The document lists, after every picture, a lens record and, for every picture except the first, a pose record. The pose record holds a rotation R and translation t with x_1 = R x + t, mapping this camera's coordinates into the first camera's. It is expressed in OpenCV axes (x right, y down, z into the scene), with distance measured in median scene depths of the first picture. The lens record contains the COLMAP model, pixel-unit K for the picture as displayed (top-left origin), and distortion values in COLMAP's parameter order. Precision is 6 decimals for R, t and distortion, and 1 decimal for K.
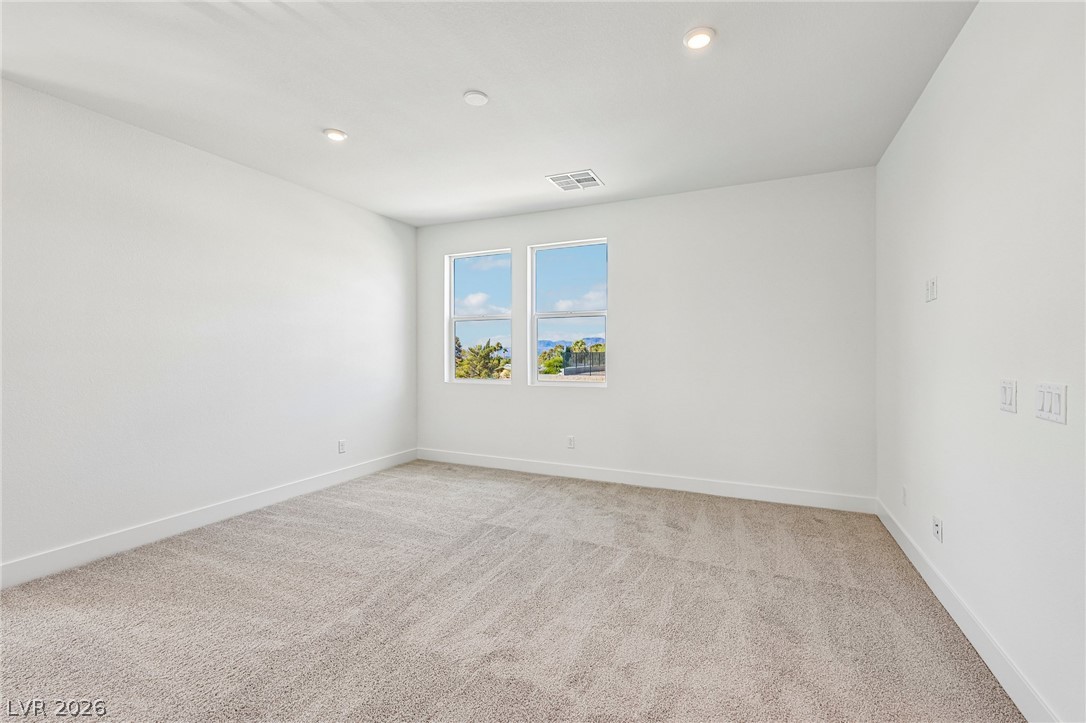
lens RADIAL K [[469.9, 0, 543.2], [0, 469.9, 358.4], [0, 0, 1]] dist [0.003557, 0.000888]
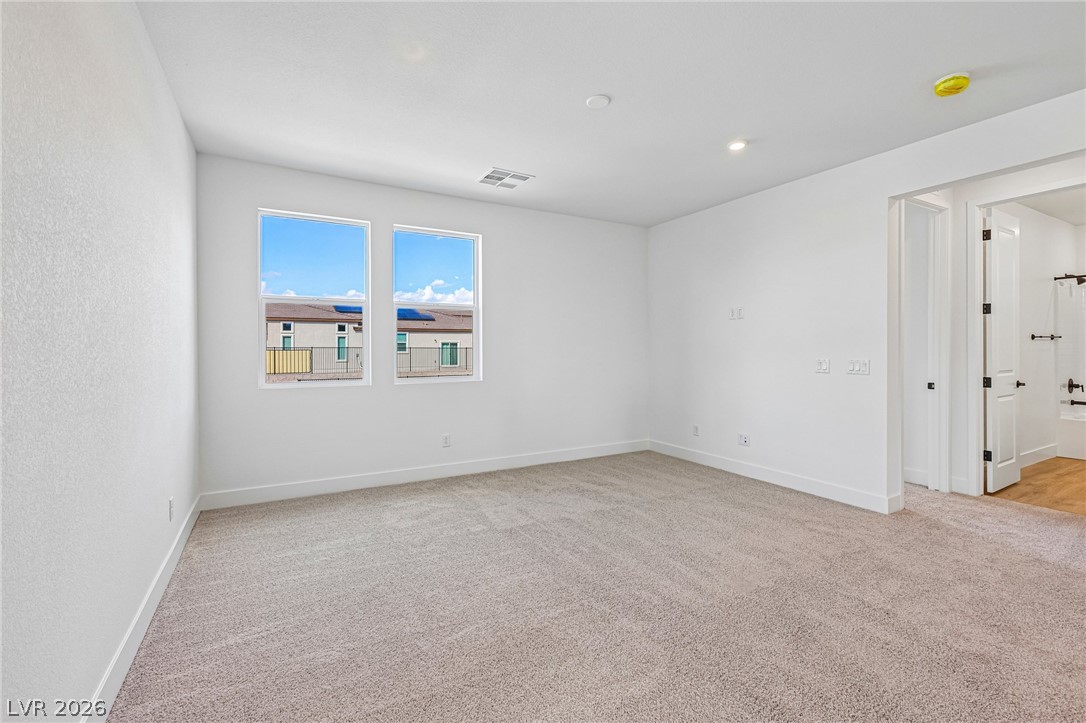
lens RADIAL K [[469.9, 0, 542.1], [0, 469.9, 353.2], [0, 0, 1]] dist [0.003557, 0.000888]
pose [[0.588857, -0.008954, 0.808187, -0.781831], [0.009173, 0.999948, 0.004395, -0.002477], [-0.808185, 0.004826, 0.588909, 0.363139]]
